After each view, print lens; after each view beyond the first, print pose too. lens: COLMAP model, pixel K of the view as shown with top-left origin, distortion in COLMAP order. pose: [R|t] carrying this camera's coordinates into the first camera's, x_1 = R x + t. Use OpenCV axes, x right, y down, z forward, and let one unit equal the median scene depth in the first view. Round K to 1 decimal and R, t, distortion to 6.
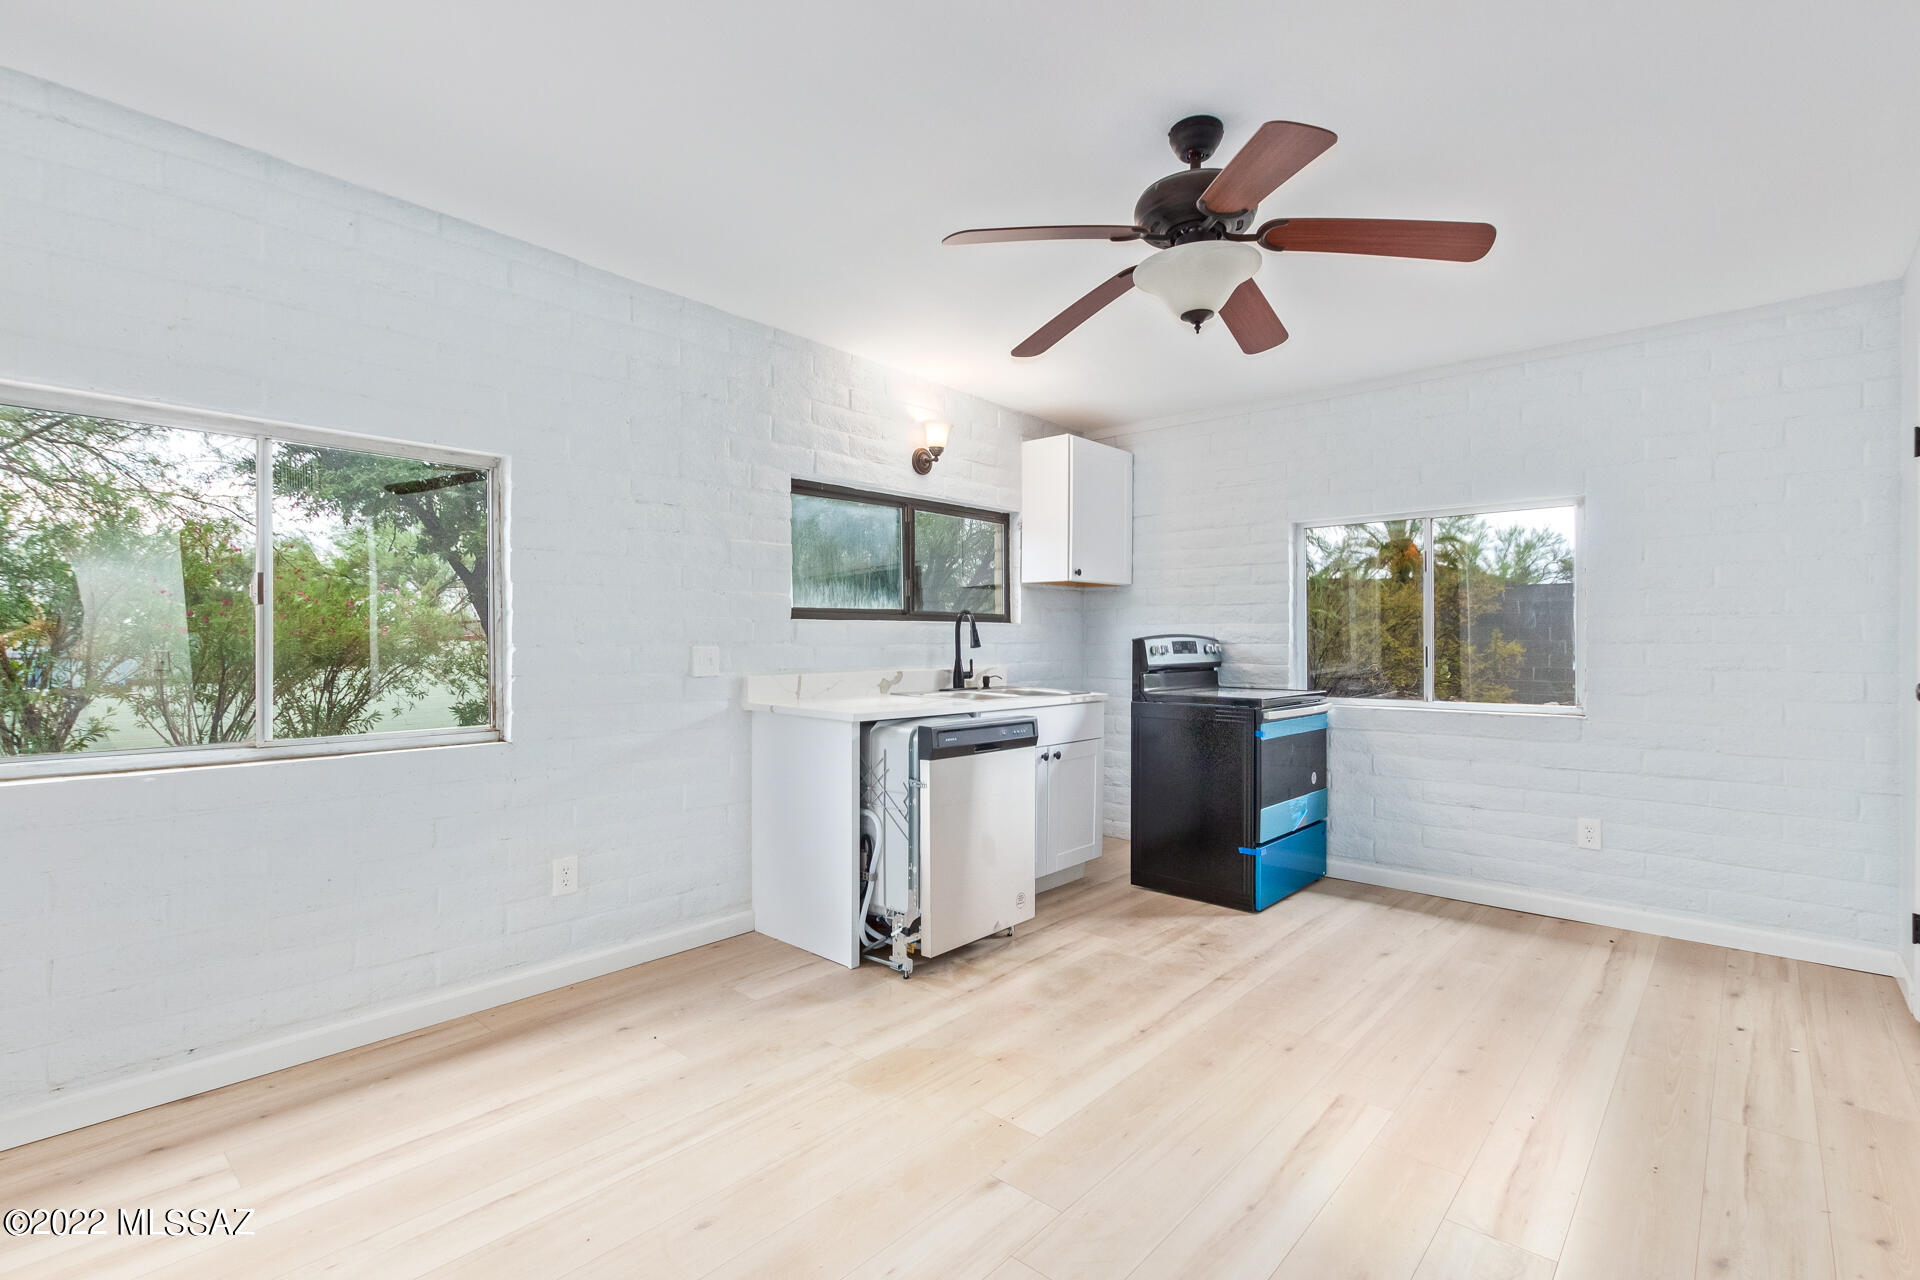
lens RADIAL K [[886.7, 0, 953.4], [0, 886.7, 636.3], [0, 0, 1]] dist [0.001005, 0.000028]
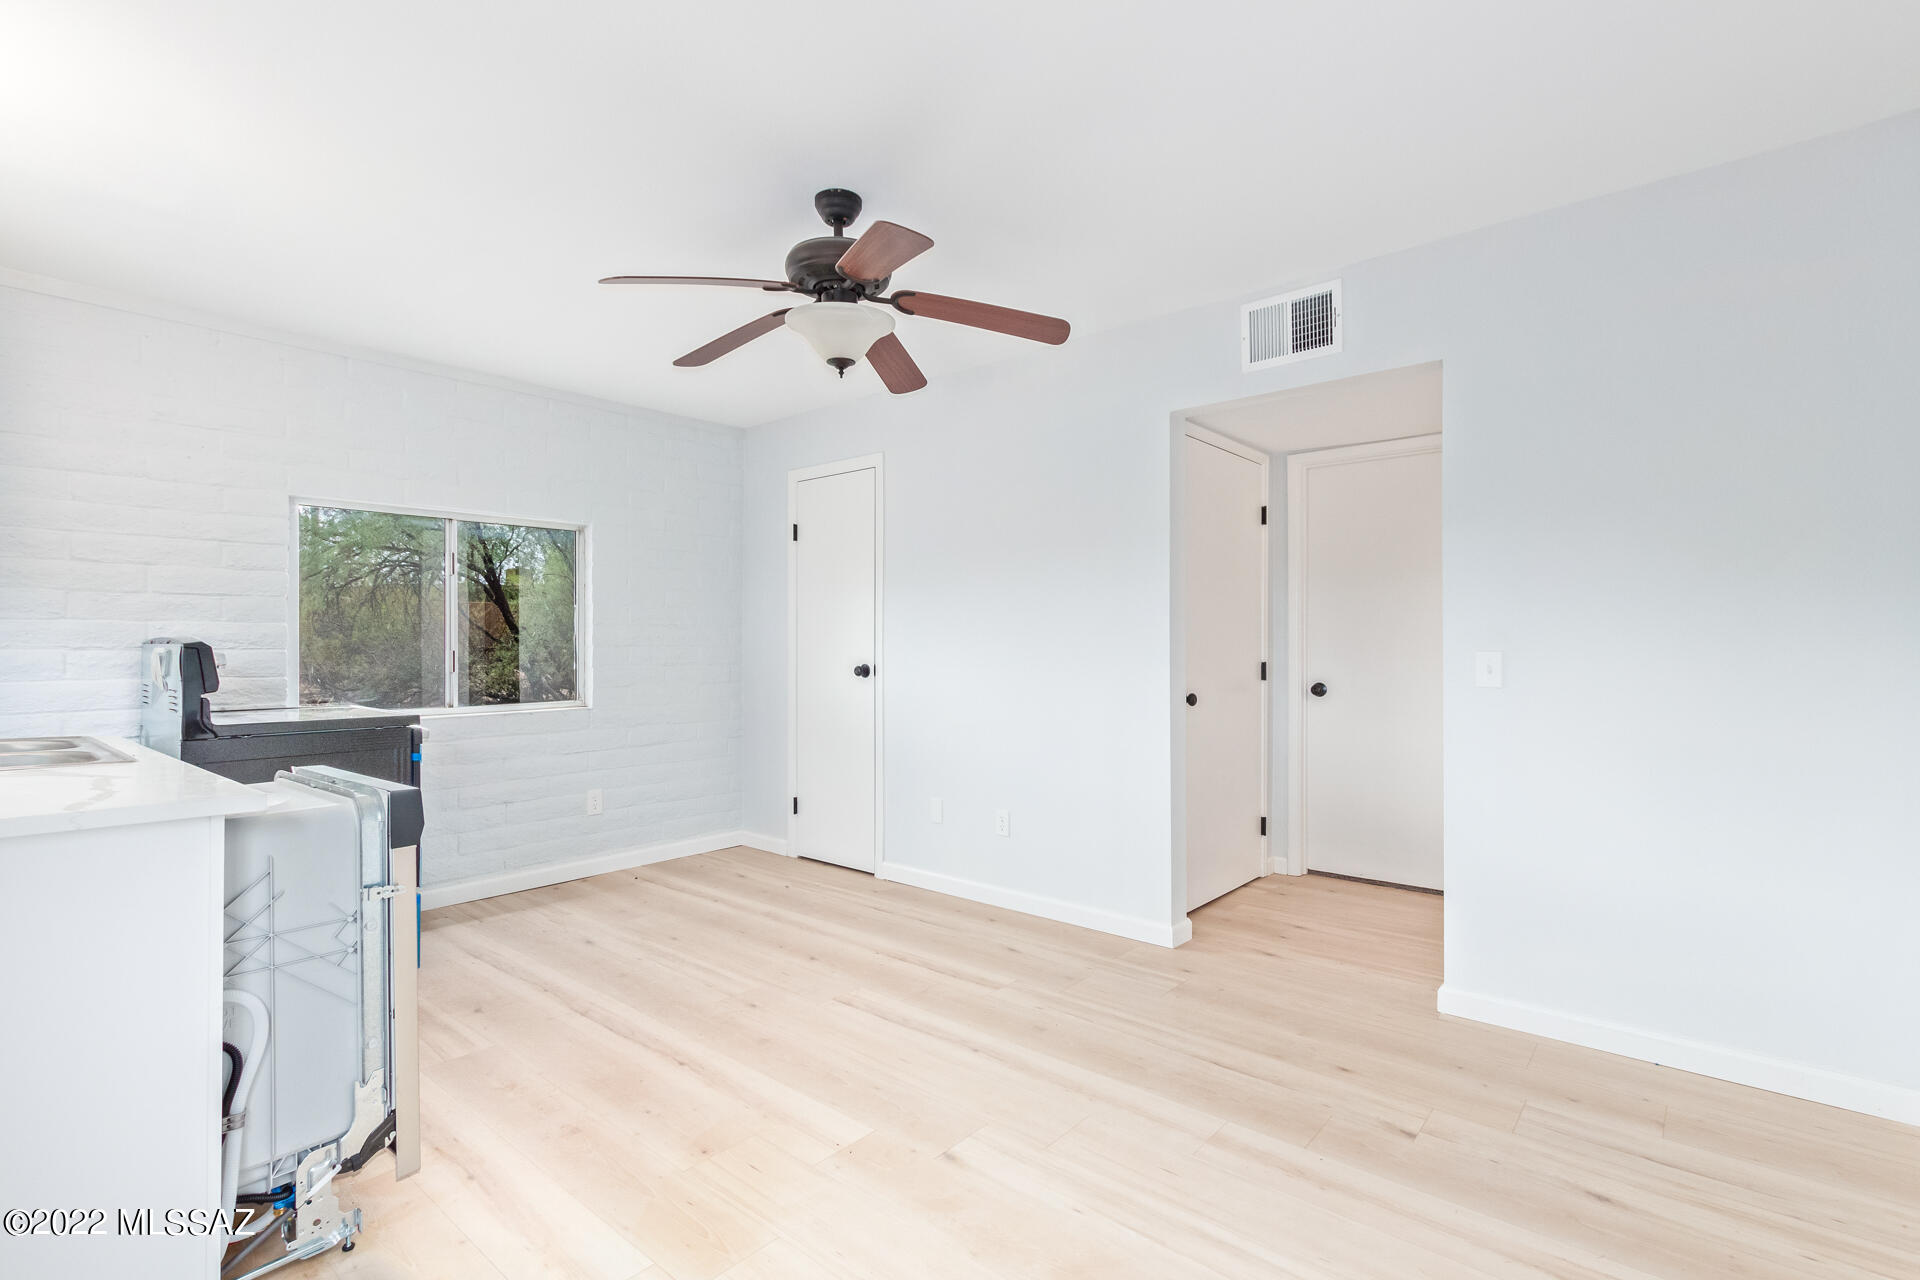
lens RADIAL K [[900.2, 0, 964.7], [0, 900.2, 641.1], [0, 0, 1]] dist [0.000098, -0.000160]
pose [[-0.039999, 0.001592, 0.999198, -0.669134], [-0.003826, 0.999991, -0.001746, 0.000255], [-0.999192, -0.003893, -0.039992, 0.663463]]
